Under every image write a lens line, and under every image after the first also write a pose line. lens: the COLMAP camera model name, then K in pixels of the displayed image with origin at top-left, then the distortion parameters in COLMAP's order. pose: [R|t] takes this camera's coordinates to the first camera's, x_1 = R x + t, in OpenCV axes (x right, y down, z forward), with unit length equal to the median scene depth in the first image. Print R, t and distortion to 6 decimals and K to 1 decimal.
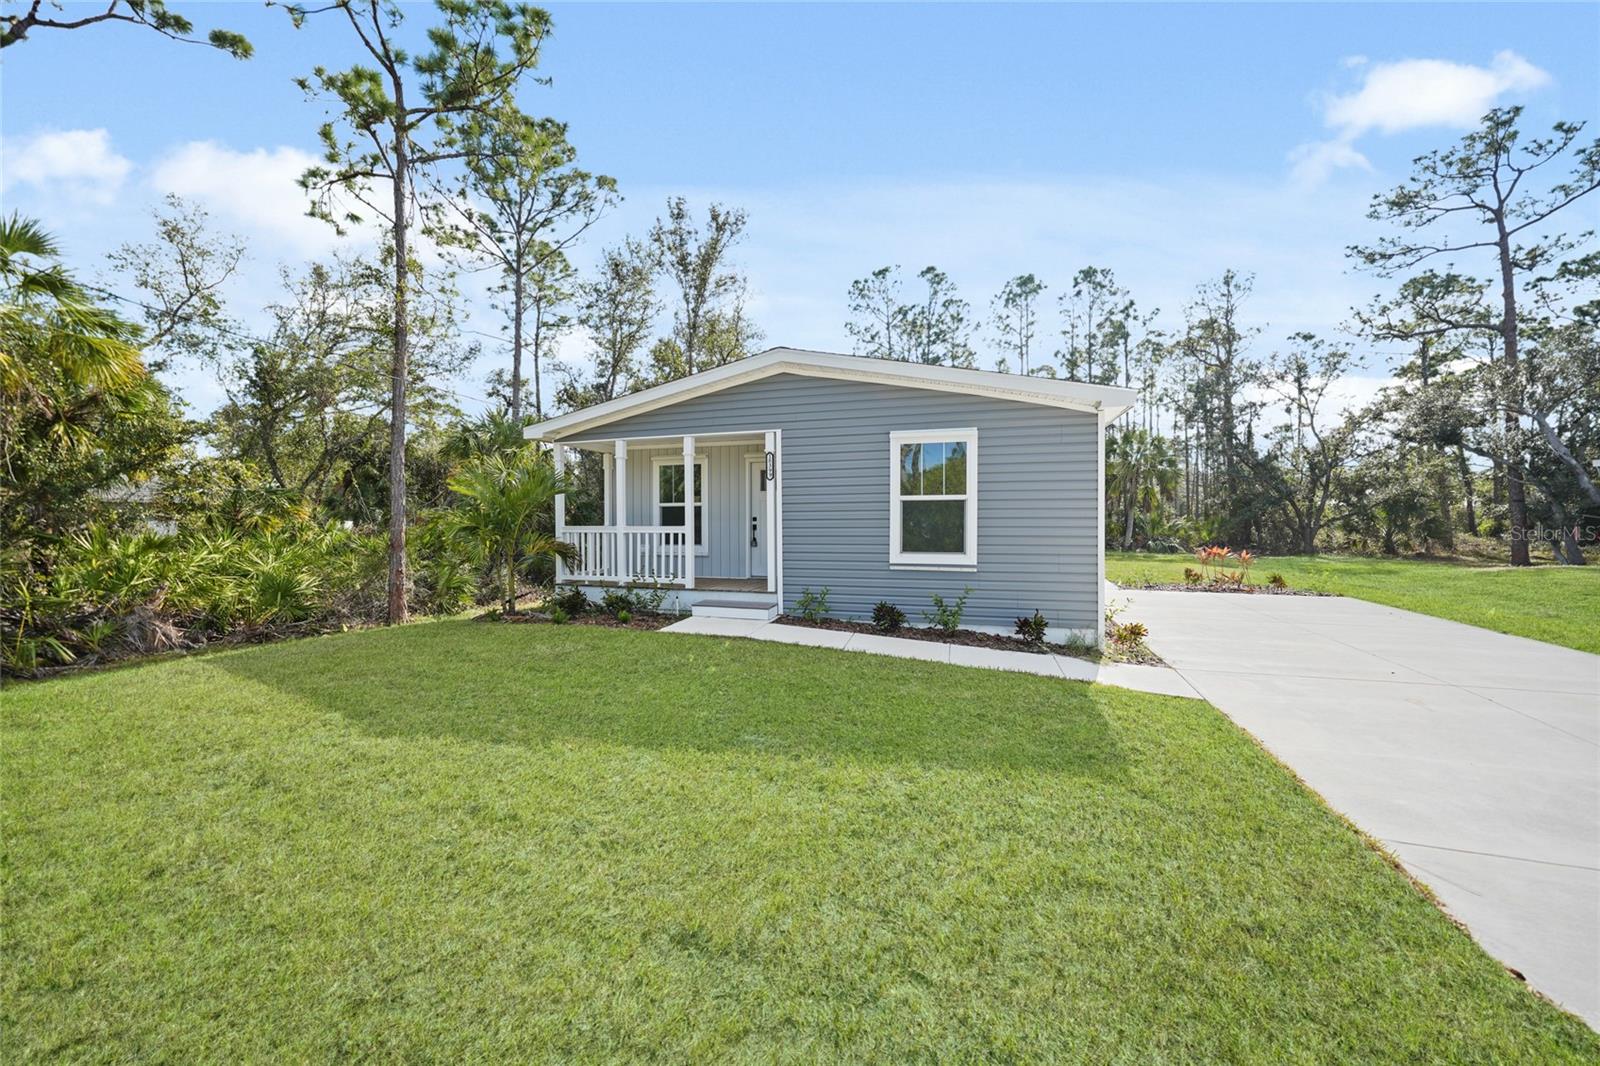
lens RADIAL K [[559.6, 0, 811.5], [0, 559.6, 536.1], [0, 0, 1]] dist [-0.019133, 0.004633]
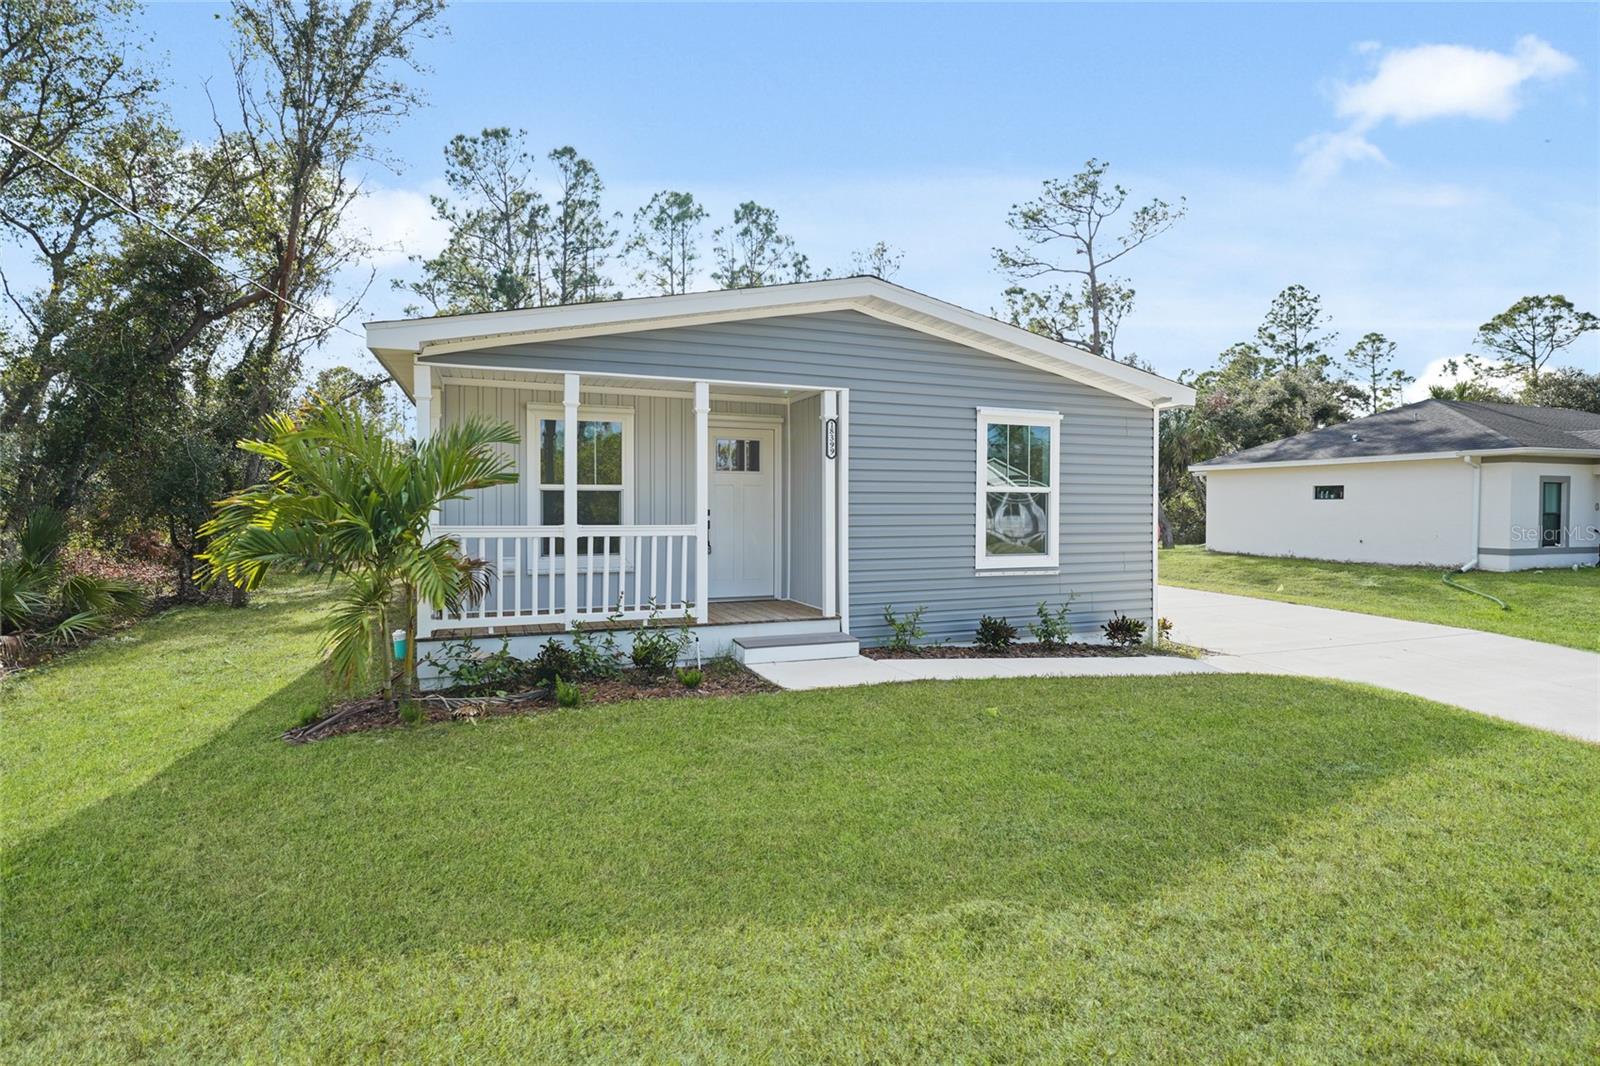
lens RADIAL K [[779.0, 0, 808.2], [0, 779.0, 519.6], [0, 0, 1]] dist [0.003478, -0.000955]
pose [[0.787172, -0.003488, 0.616724, -0.306029], [0.013306, 0.999847, -0.011328, -0.005461], [-0.616590, 0.017123, 0.787098, 0.107784]]
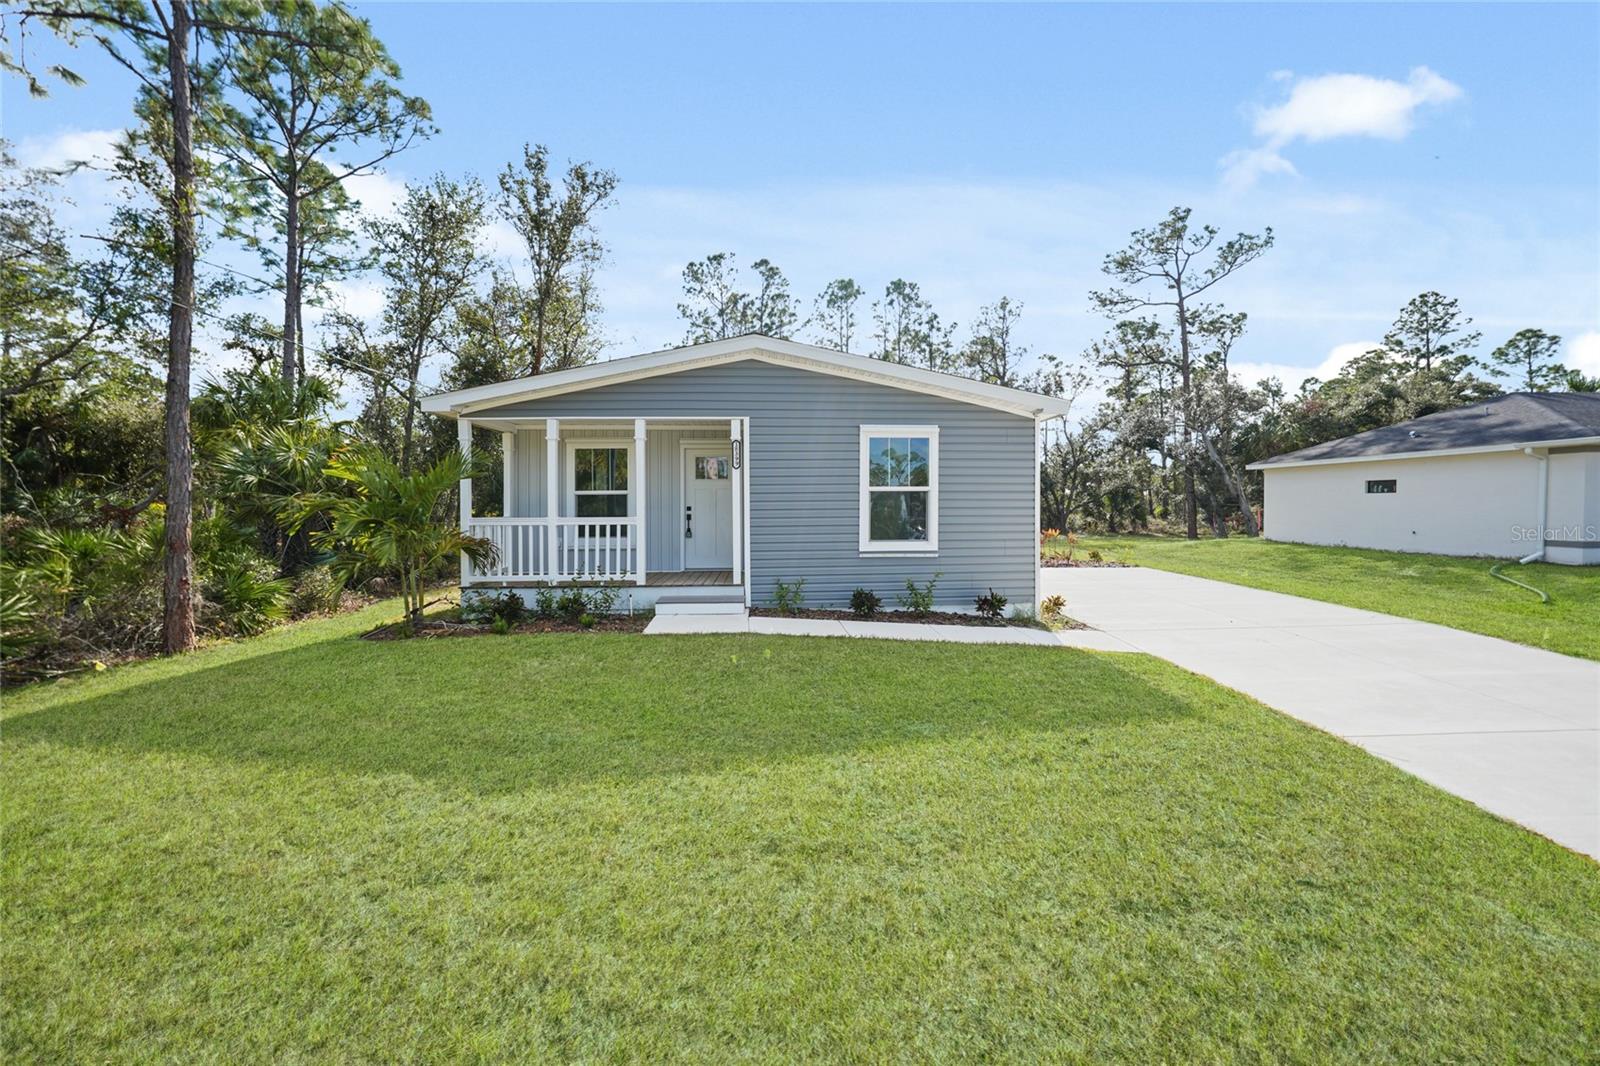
lens RADIAL K [[559.6, 0, 806.1], [0, 559.6, 519.7], [0, 0, 1]] dist [-0.019133, 0.004633]
pose [[0.941178, -0.009879, 0.337766, -0.125240], [0.011356, 0.999933, -0.002399, -0.003683], [-0.337720, 0.006094, 0.941227, 0.021786]]
